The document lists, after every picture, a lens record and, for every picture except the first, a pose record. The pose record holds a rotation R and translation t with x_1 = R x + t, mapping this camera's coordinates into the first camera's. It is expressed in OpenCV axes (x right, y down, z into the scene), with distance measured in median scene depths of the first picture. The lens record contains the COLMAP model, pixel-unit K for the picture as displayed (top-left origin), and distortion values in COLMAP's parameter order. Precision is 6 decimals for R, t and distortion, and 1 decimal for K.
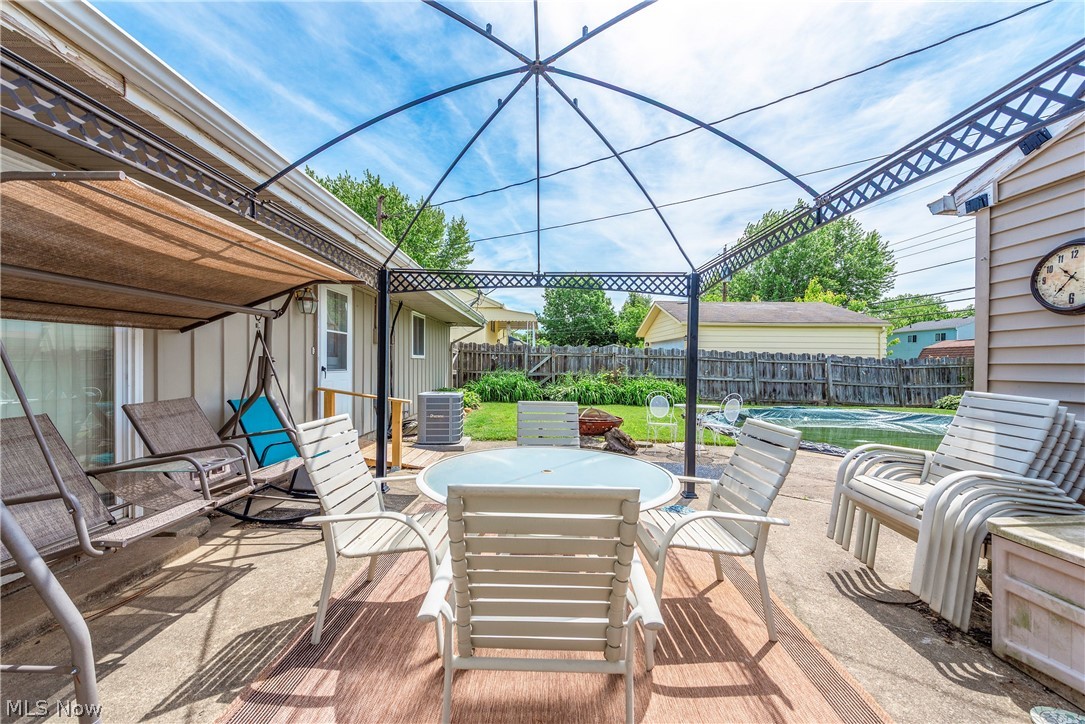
lens RADIAL K [[424.2, 0, 545.3], [0, 424.2, 366.9], [0, 0, 1]] dist [0.015793, -0.003593]
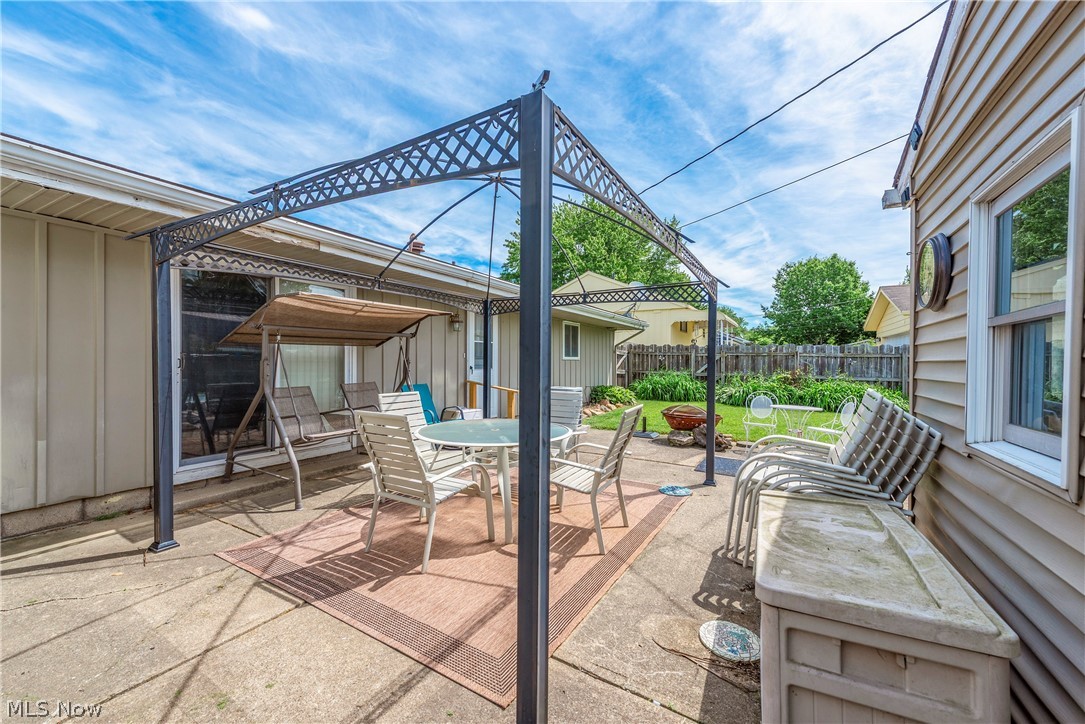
lens RADIAL K [[424.2, 0, 545.3], [0, 424.2, 366.9], [0, 0, 1]] dist [0.015793, -0.003593]
pose [[0.865243, -0.000039, -0.501353, 0.522346], [-0.000757, 0.999999, -0.001385, 0.004057], [0.501352, 0.001578, 0.865242, -0.162757]]
